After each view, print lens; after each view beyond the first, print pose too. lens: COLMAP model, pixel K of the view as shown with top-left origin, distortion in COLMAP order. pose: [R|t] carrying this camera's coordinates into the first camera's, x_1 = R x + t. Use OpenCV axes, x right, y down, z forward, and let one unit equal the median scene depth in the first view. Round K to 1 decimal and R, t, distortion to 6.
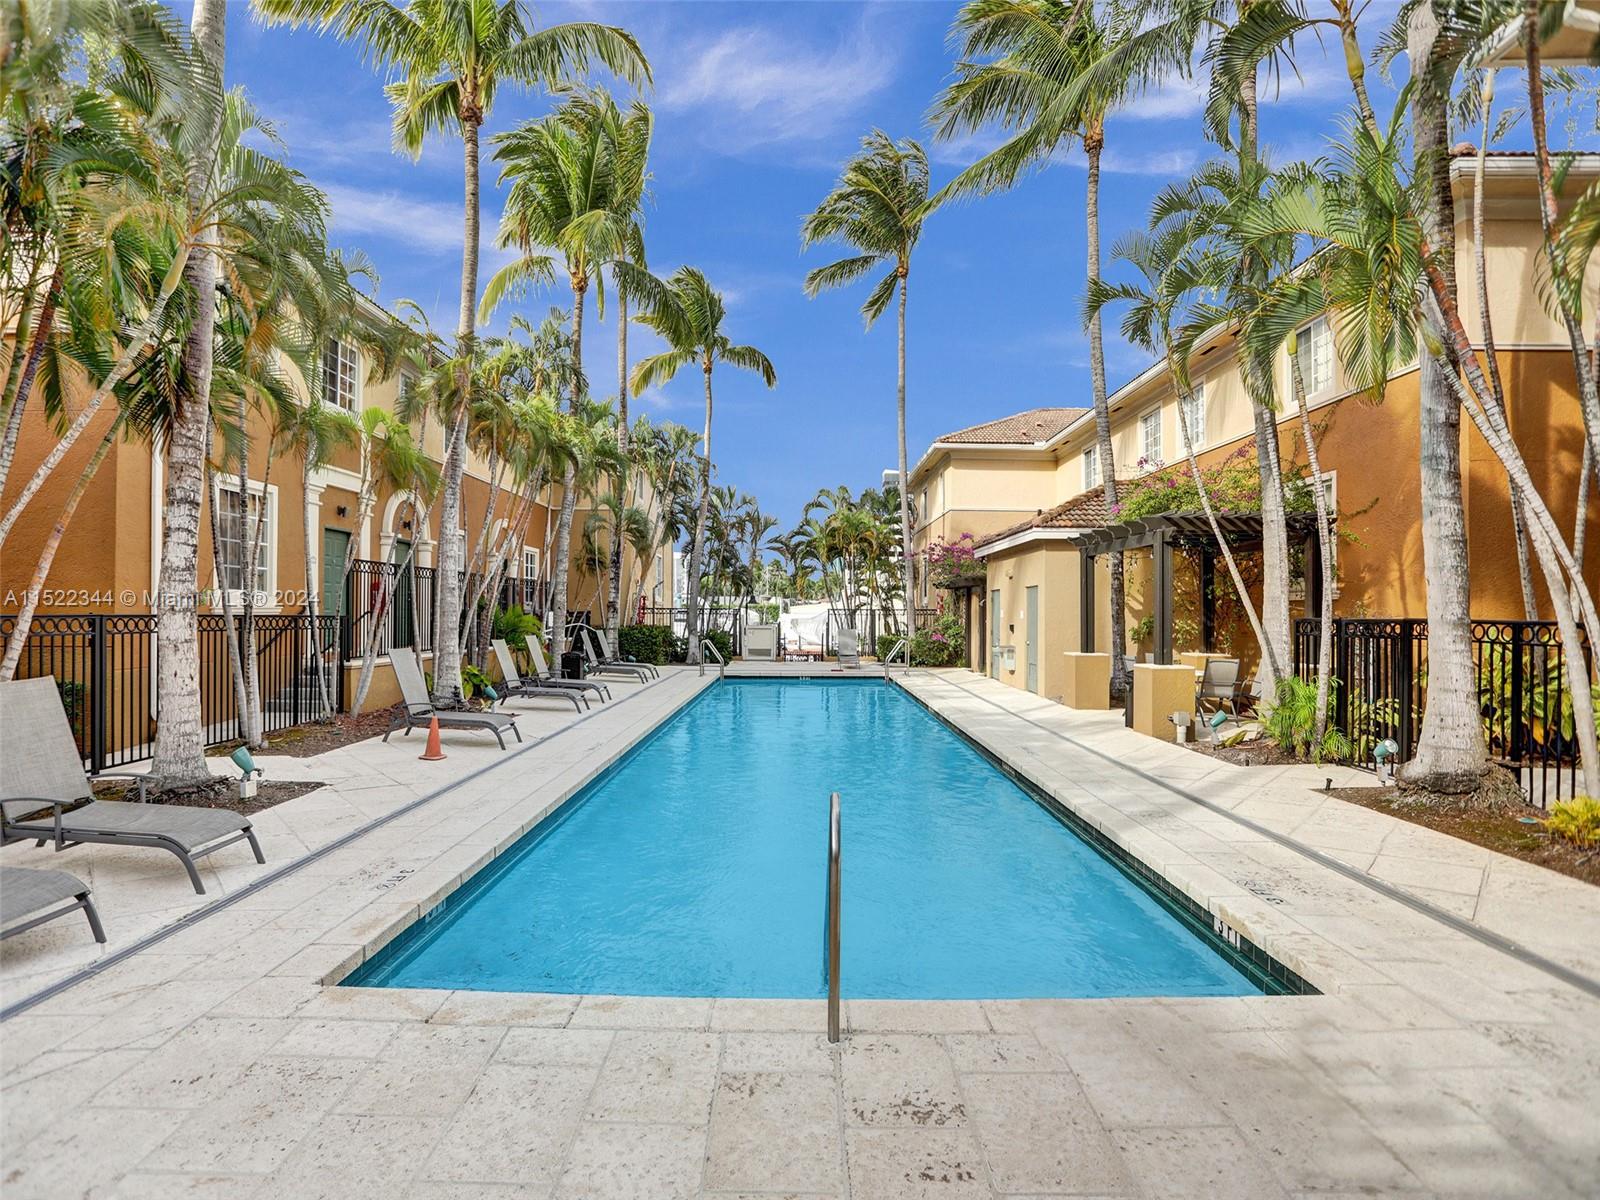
lens RADIAL K [[808.8, 0, 805.9], [0, 808.8, 575.6], [0, 0, 1]] dist [-0.062448, 0.026931]
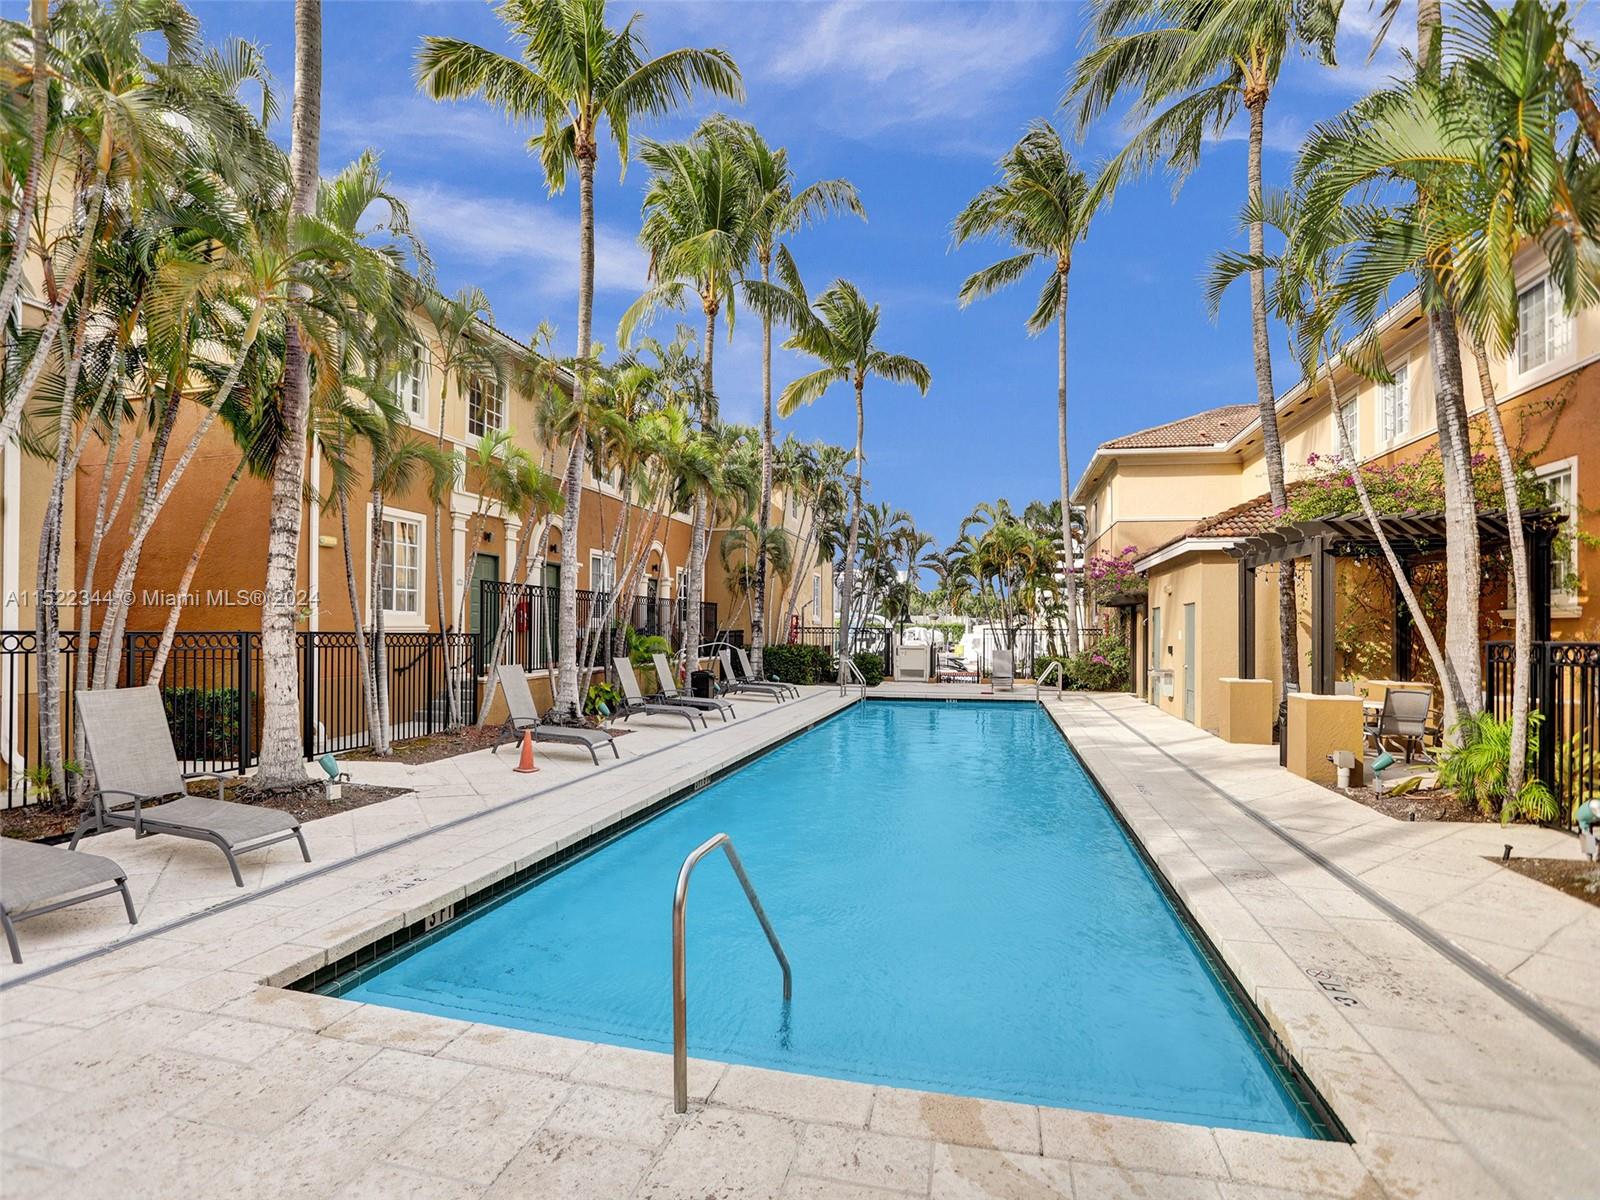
lens RADIAL K [[816.2, 0, 795.7], [0, 816.2, 593.2], [0, 0, 1]] dist [-0.058731, 0.025015]
pose [[0.971727, -0.007745, -0.235980, 0.099631], [0.007330, 0.999970, -0.002635, 0.001846], [0.235993, 0.000830, 0.971754, 0.041139]]
